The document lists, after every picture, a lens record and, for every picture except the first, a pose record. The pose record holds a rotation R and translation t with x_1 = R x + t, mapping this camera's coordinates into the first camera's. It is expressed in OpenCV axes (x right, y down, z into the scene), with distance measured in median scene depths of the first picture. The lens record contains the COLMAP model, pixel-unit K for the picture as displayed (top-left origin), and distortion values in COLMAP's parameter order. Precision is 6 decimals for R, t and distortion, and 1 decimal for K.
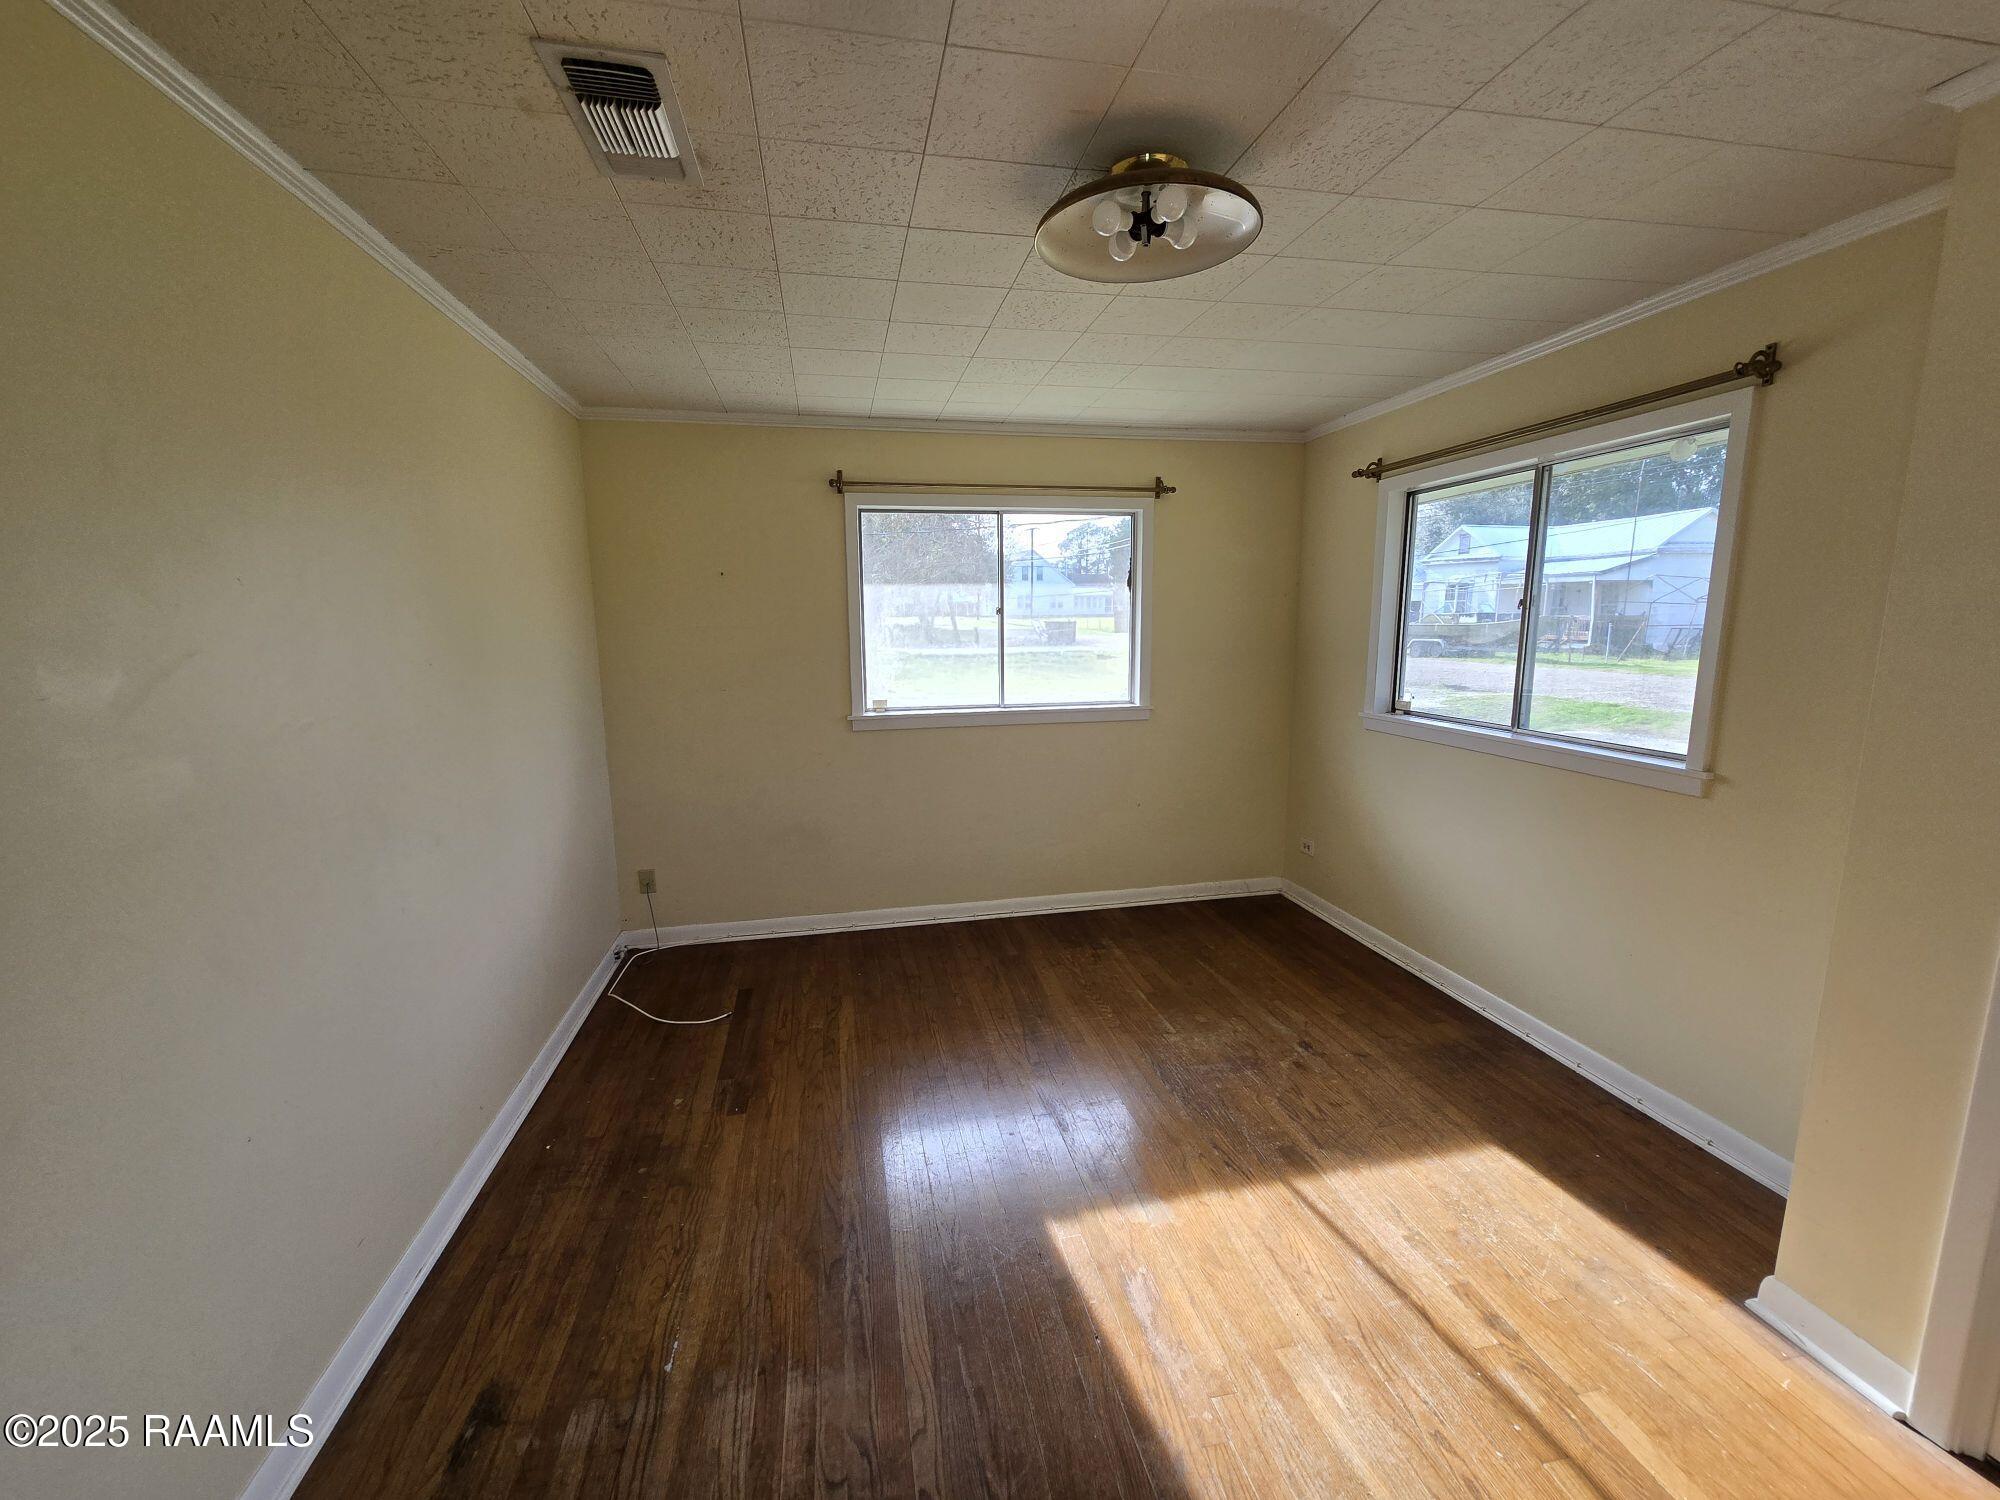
lens RADIAL K [[819.4, 0, 1000.9], [0, 819.4, 750.9], [0, 0, 1]] dist [-0.002644, 0.000612]
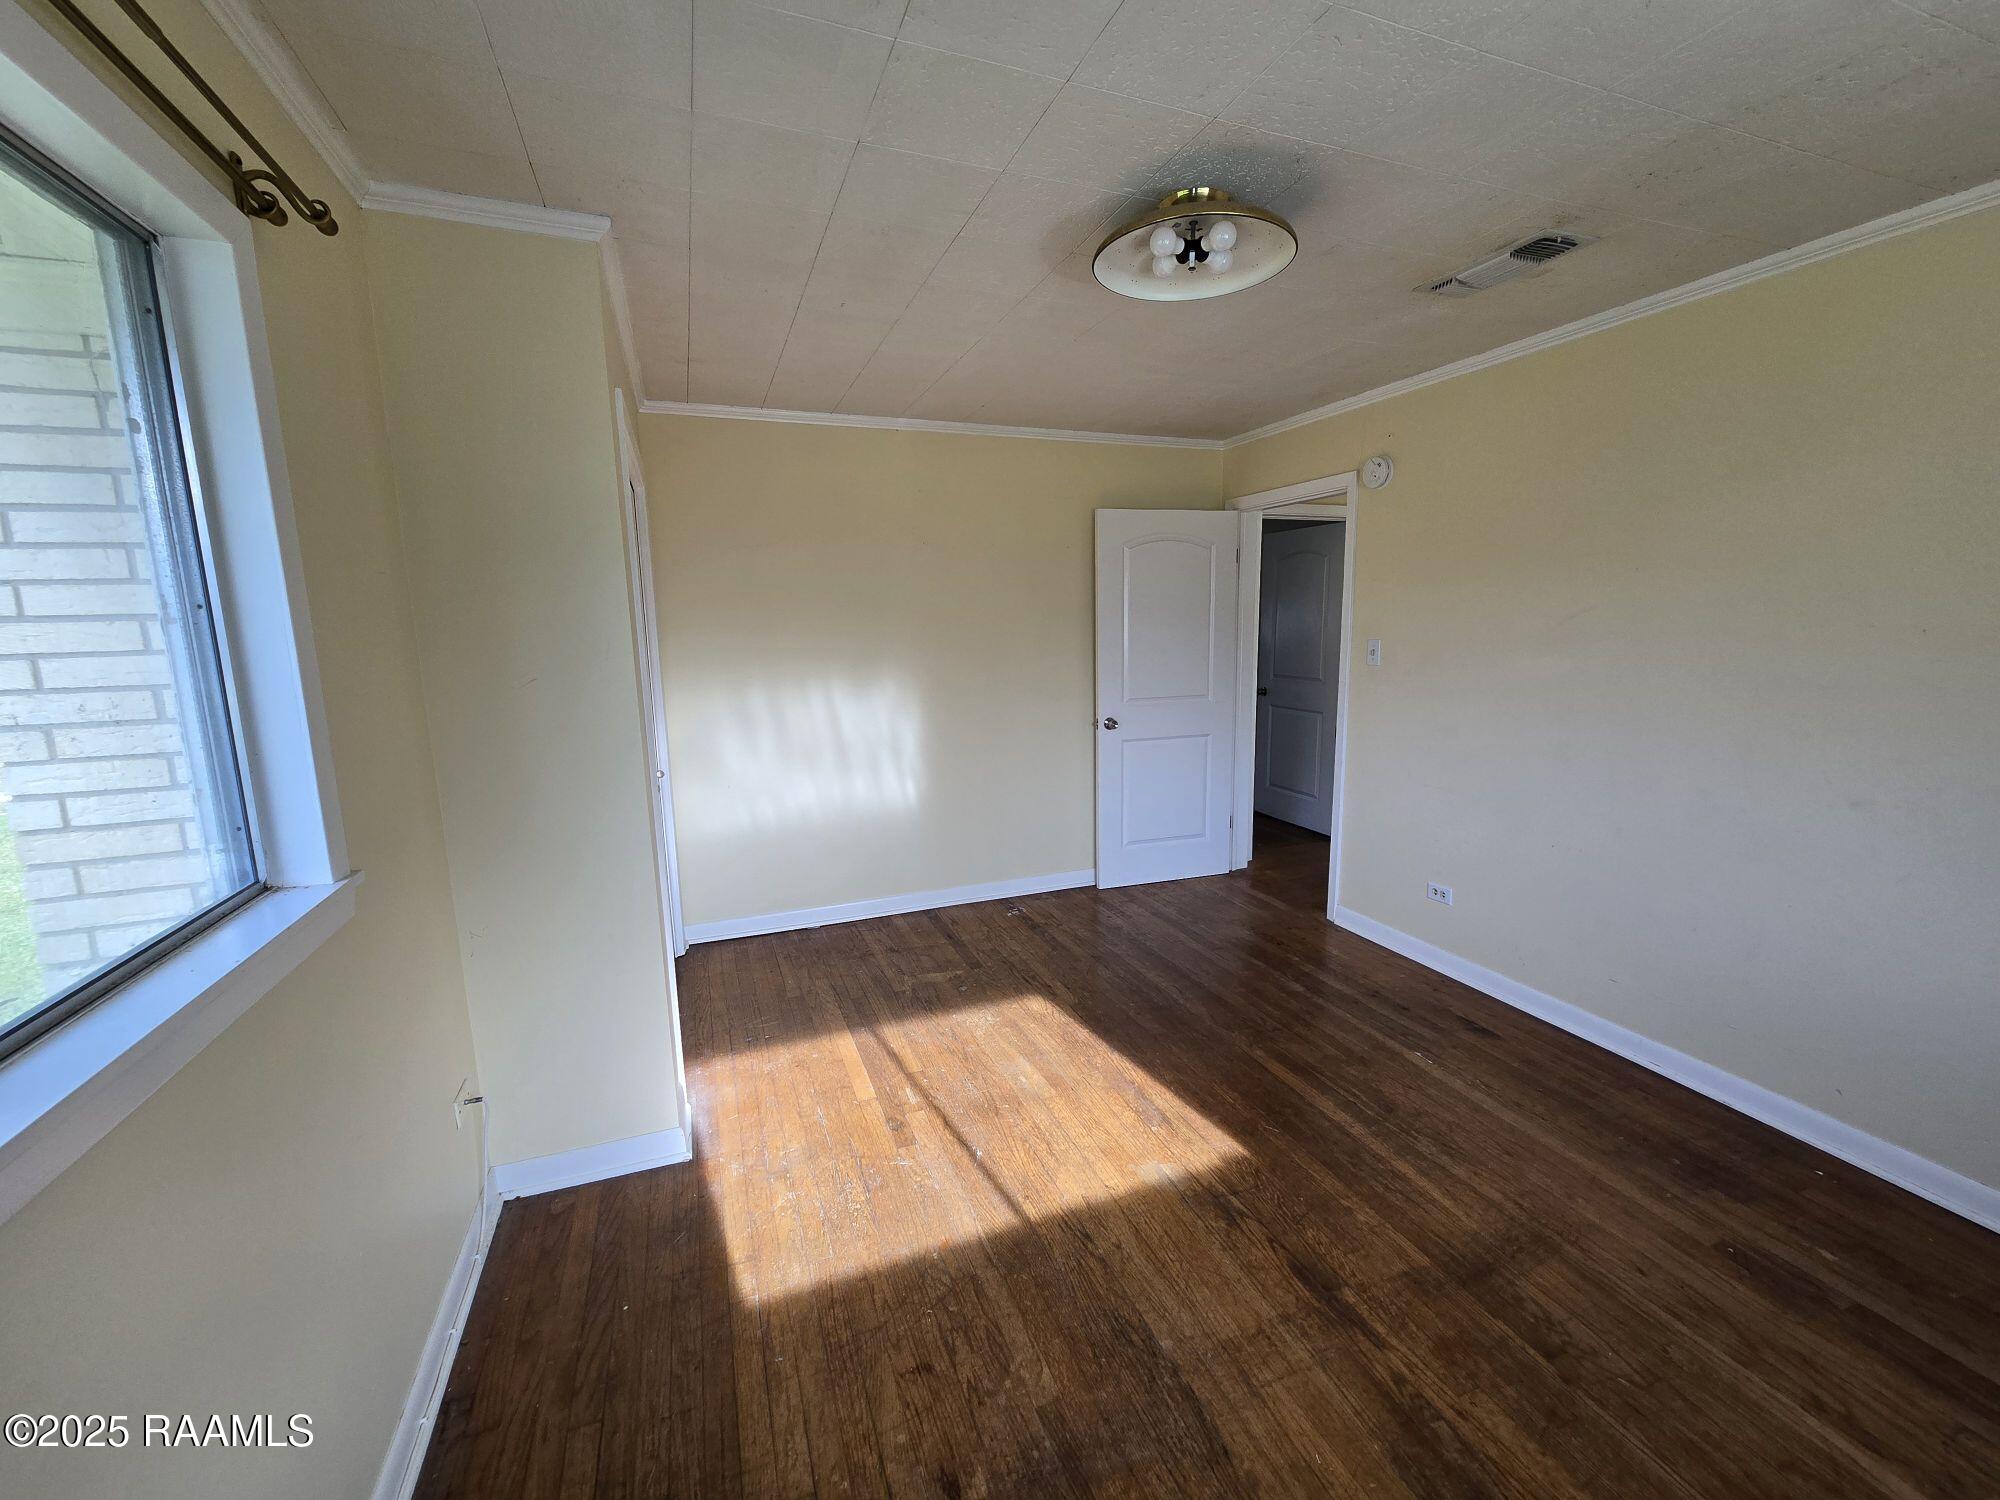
lens RADIAL K [[819.4, 0, 999.8], [0, 819.4, 748.4], [0, 0, 1]] dist [-0.002644, 0.000612]
pose [[-0.986979, 0.052633, -0.151996, 0.527922], [0.001913, 0.948723, 0.316102, -0.287341], [0.160839, 0.311695, -0.936471, 1.825495]]
